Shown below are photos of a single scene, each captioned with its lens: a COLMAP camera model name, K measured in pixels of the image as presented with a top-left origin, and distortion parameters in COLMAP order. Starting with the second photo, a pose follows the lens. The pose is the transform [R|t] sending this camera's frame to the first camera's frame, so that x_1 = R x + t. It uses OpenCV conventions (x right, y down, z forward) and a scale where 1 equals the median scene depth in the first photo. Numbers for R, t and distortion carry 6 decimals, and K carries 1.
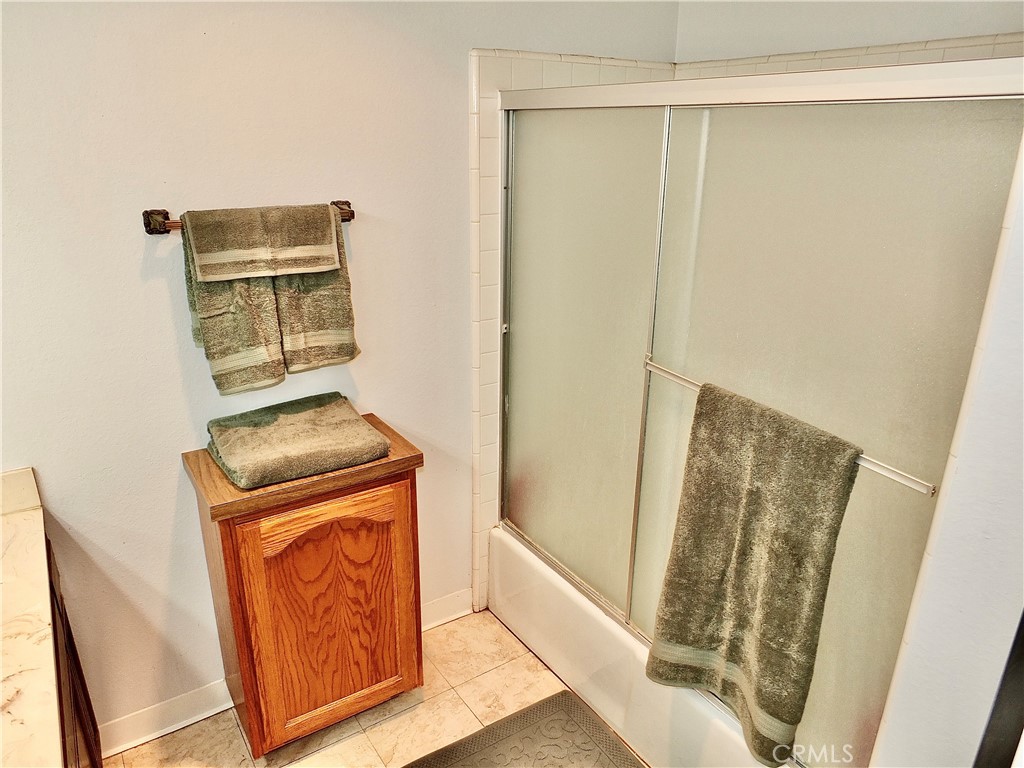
lens RADIAL K [[704.0, 0, 517.1], [0, 704.0, 390.1], [0, 0, 1]] dist [-0.033931, 0.003120]
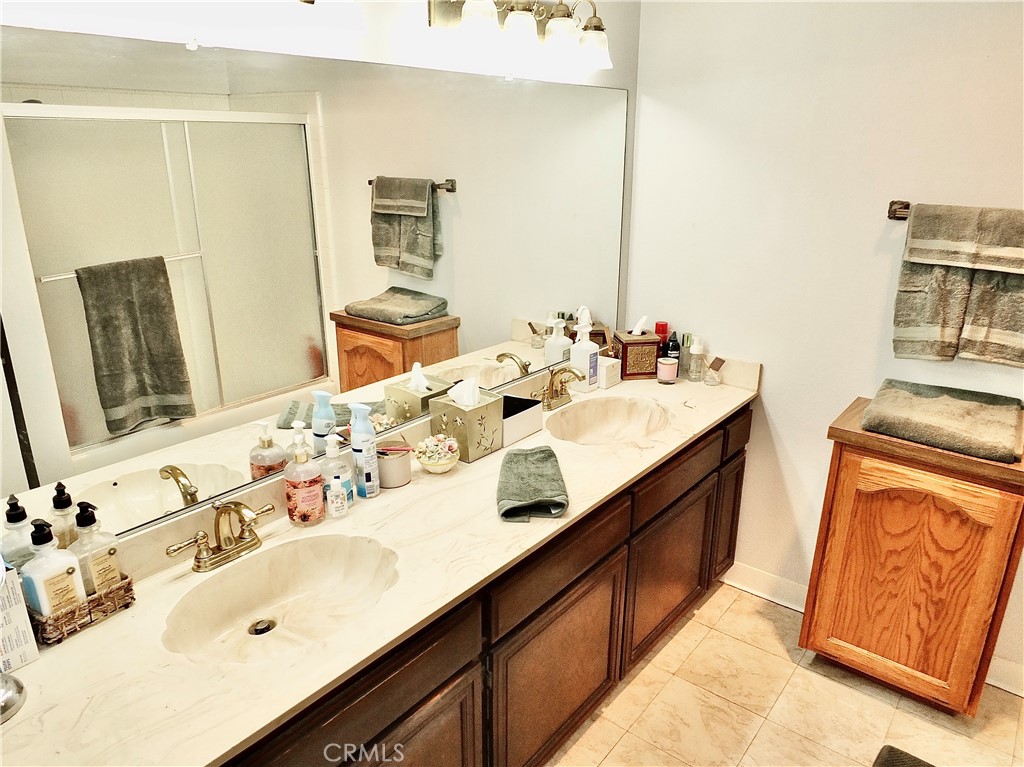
lens RADIAL K [[704.0, 0, 517.1], [0, 704.0, 389.6], [0, 0, 1]] dist [-0.033931, 0.003120]
pose [[0.304146, 0.304862, -0.902527, 0.466599], [-0.329595, 0.922574, 0.200562, 0.031193], [0.893791, 0.236468, 0.381078, -0.024095]]
